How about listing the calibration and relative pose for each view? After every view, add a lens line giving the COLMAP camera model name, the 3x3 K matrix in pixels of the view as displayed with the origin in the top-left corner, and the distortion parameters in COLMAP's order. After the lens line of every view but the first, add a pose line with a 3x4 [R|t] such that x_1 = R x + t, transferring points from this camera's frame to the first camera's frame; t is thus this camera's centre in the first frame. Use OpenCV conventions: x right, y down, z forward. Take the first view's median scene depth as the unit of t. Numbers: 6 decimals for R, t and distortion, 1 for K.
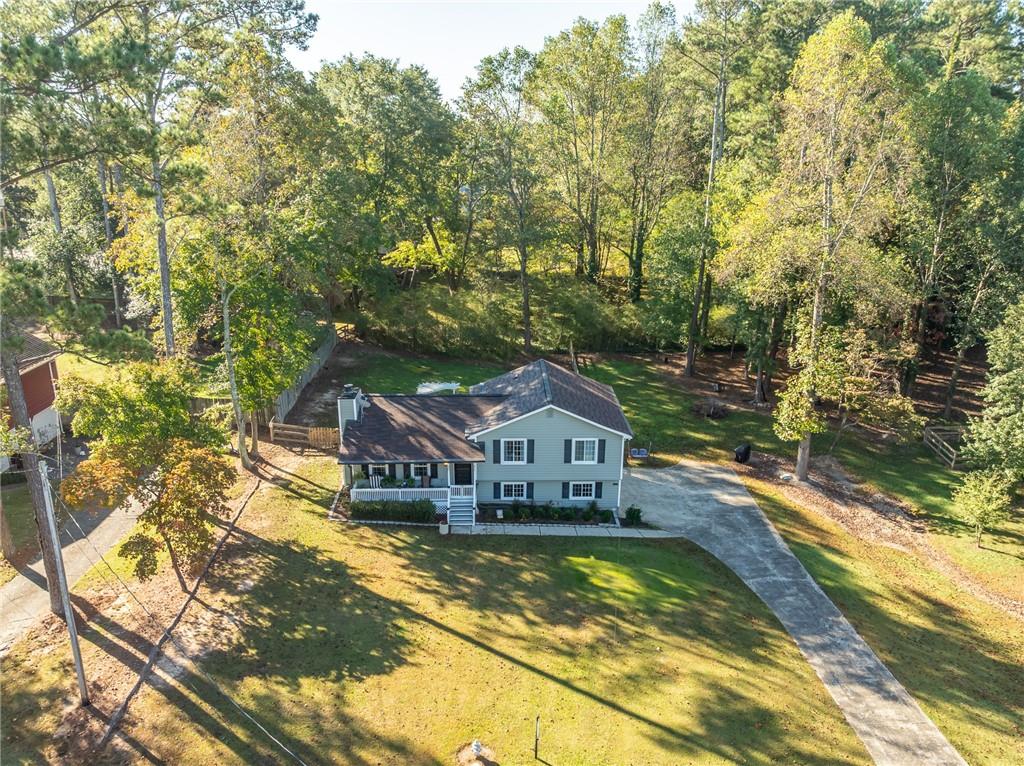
lens RADIAL K [[722.3, 0, 513.8], [0, 722.3, 385.0], [0, 0, 1]] dist [-0.031453, -0.005258]
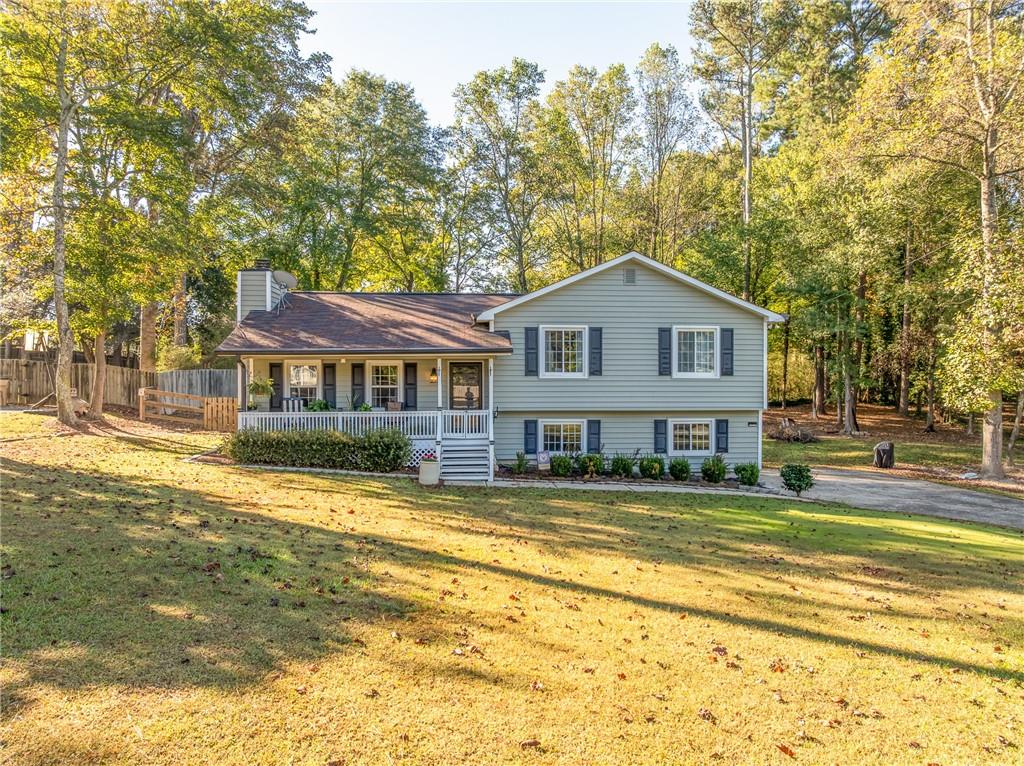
lens RADIAL K [[722.3, 0, 517.5], [0, 722.3, 377.3], [0, 0, 1]] dist [-0.031453, -0.005258]
pose [[0.999172, -0.004843, 0.040407, -0.054979], [0.016714, 0.954130, -0.298926, 0.265702], [-0.037106, 0.299354, 0.953420, 0.500463]]
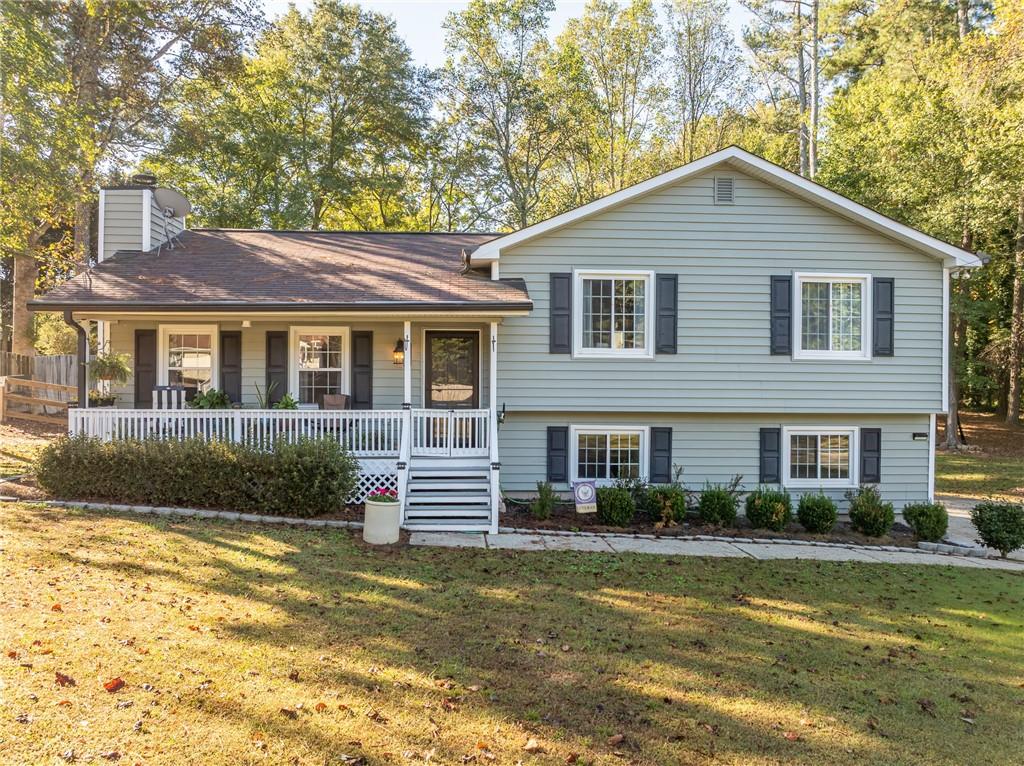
lens RADIAL K [[762.7, 0, 483.6], [0, 762.7, 381.2], [0, 0, 1]] dist [-0.024018, -0.015783]
pose [[0.999991, 0.002872, 0.003091, -0.058301], [-0.001820, 0.954539, -0.298082, 0.219797], [-0.003806, 0.298074, 0.954535, 0.683273]]
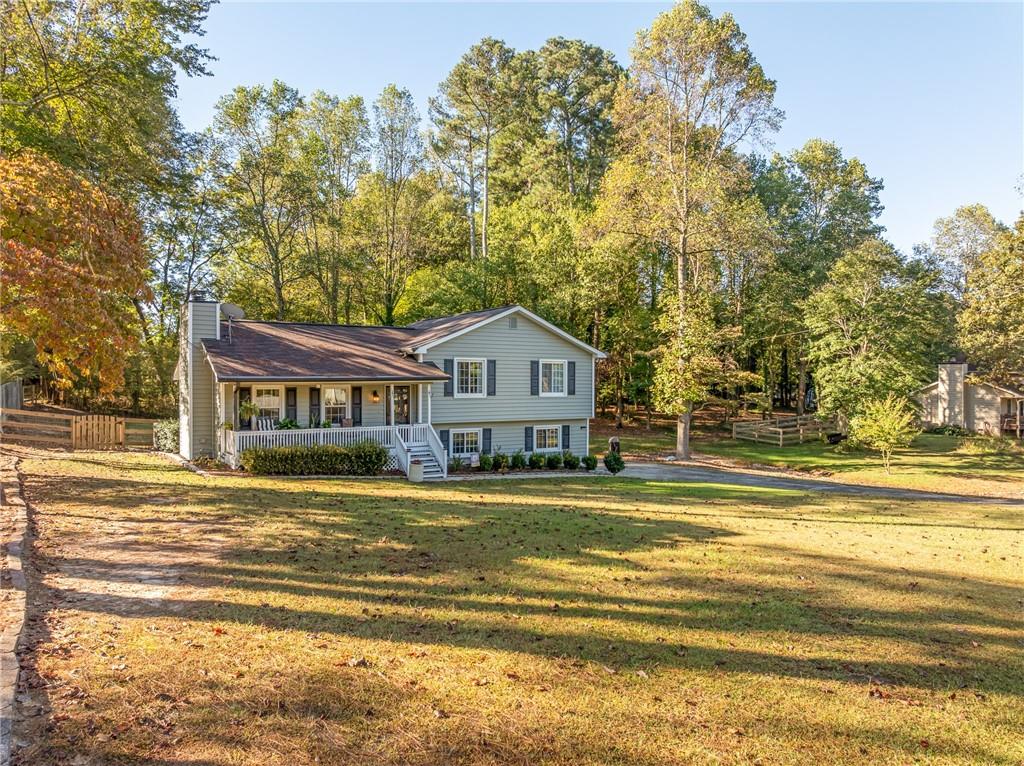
lens RADIAL K [[722.3, 0, 510.9], [0, 722.3, 385.2], [0, 0, 1]] dist [-0.031453, -0.005258]
pose [[0.860684, -0.007071, 0.509090, -0.321132], [0.152942, 0.957314, -0.245271, 0.275227], [-0.485625, 0.288962, 0.825027, 0.402186]]
